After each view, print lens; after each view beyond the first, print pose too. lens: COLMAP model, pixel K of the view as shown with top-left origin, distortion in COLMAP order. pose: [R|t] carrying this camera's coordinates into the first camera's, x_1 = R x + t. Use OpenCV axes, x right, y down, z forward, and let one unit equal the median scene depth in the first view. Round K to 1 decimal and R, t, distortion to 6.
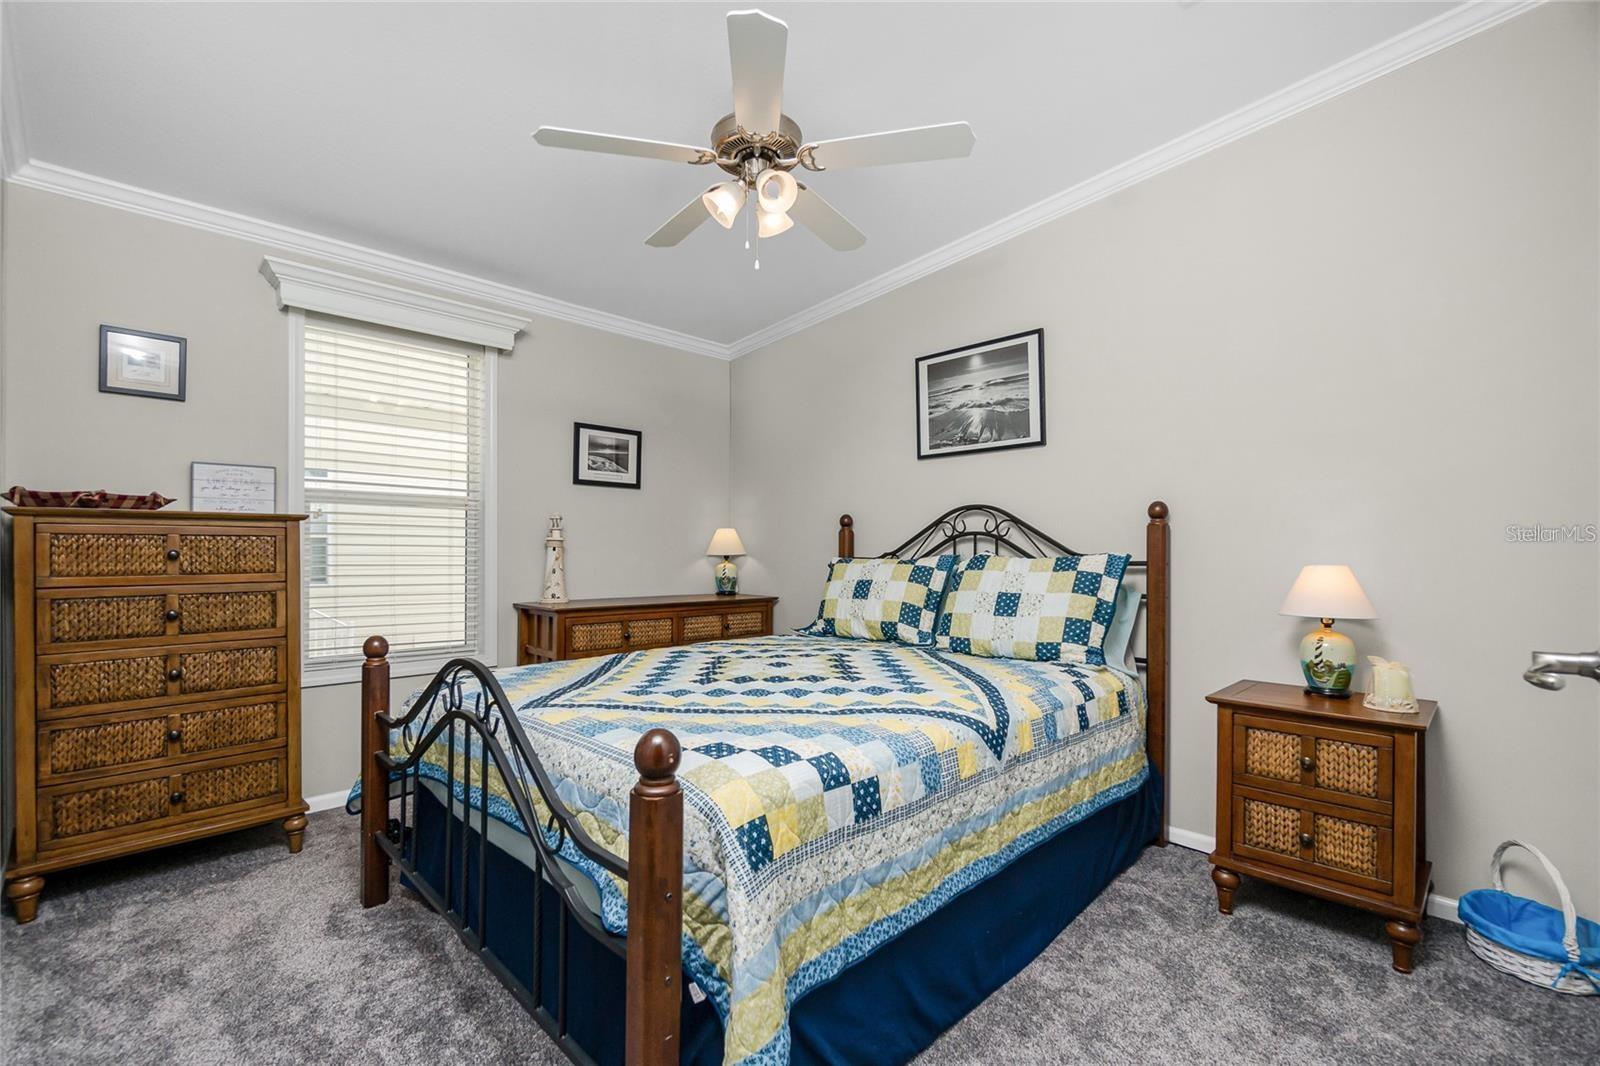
lens RADIAL K [[692.0, 0, 788.4], [0, 692.0, 546.6], [0, 0, 1]] dist [-0.002059, -0.000421]
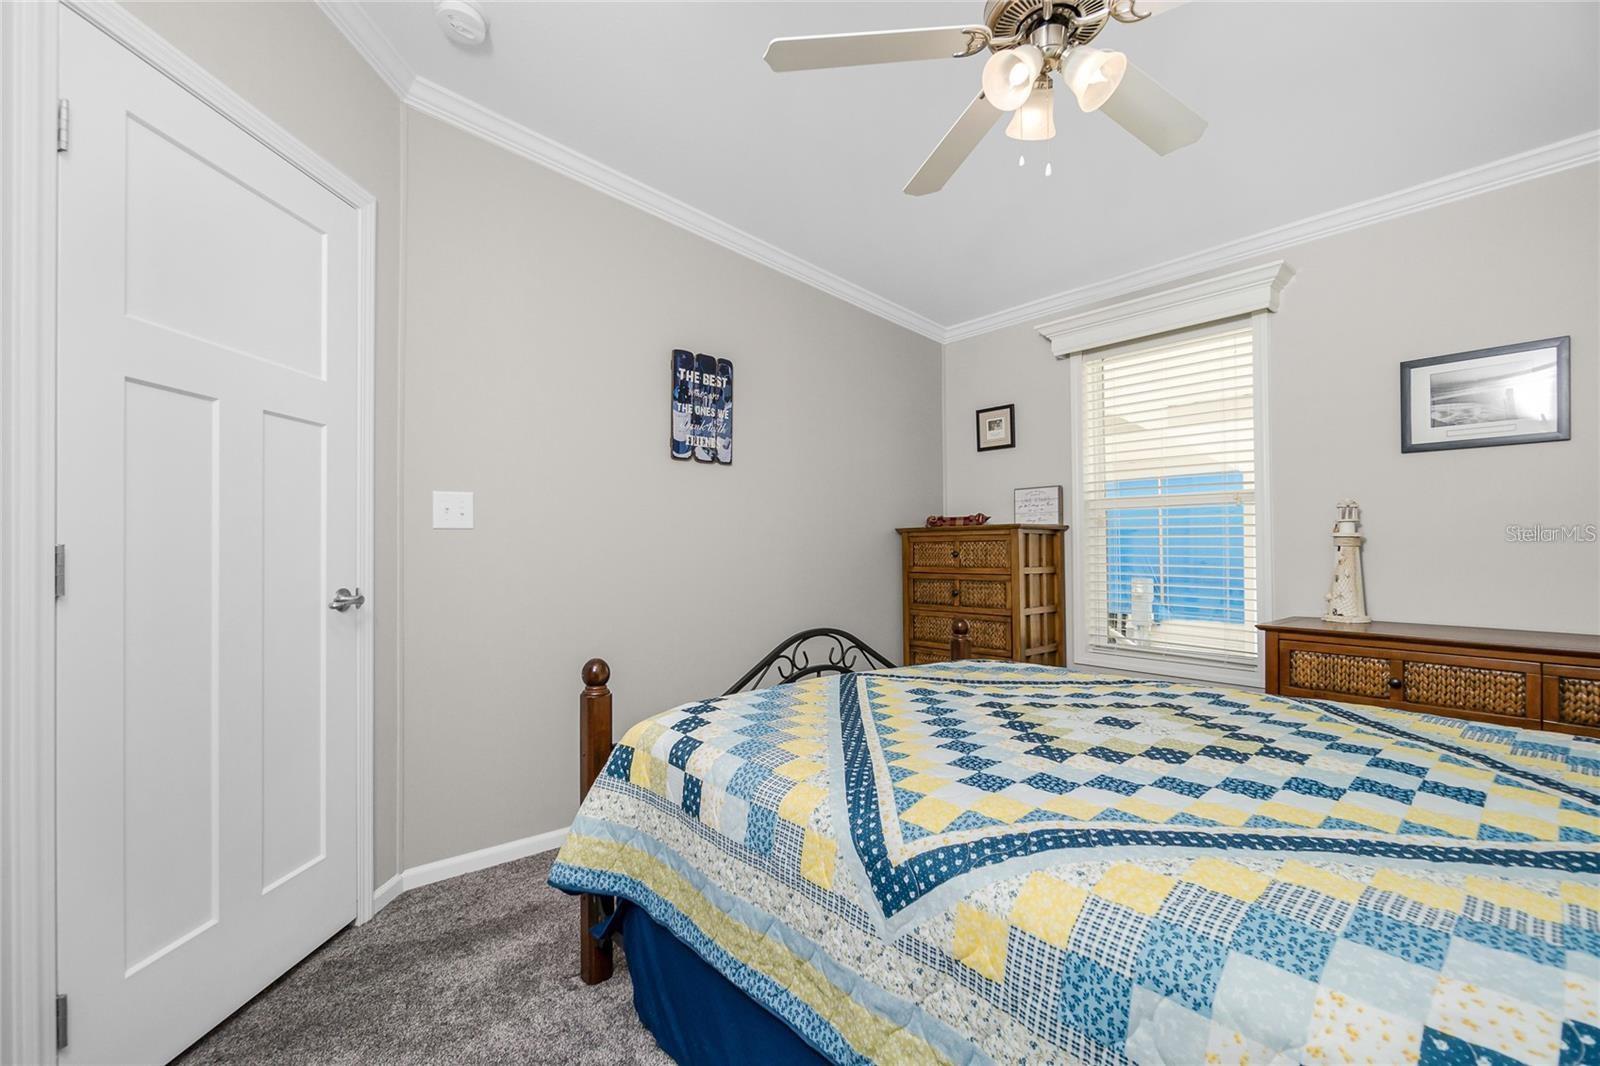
lens RADIAL K [[692.0, 0, 788.4], [0, 692.0, 546.6], [0, 0, 1]] dist [-0.002059, -0.000421]
pose [[-0.074087, -0.003934, -0.997244, 0.600654], [0.009644, 0.999943, -0.004661, -0.001517], [0.997205, -0.009963, -0.074044, 0.645011]]
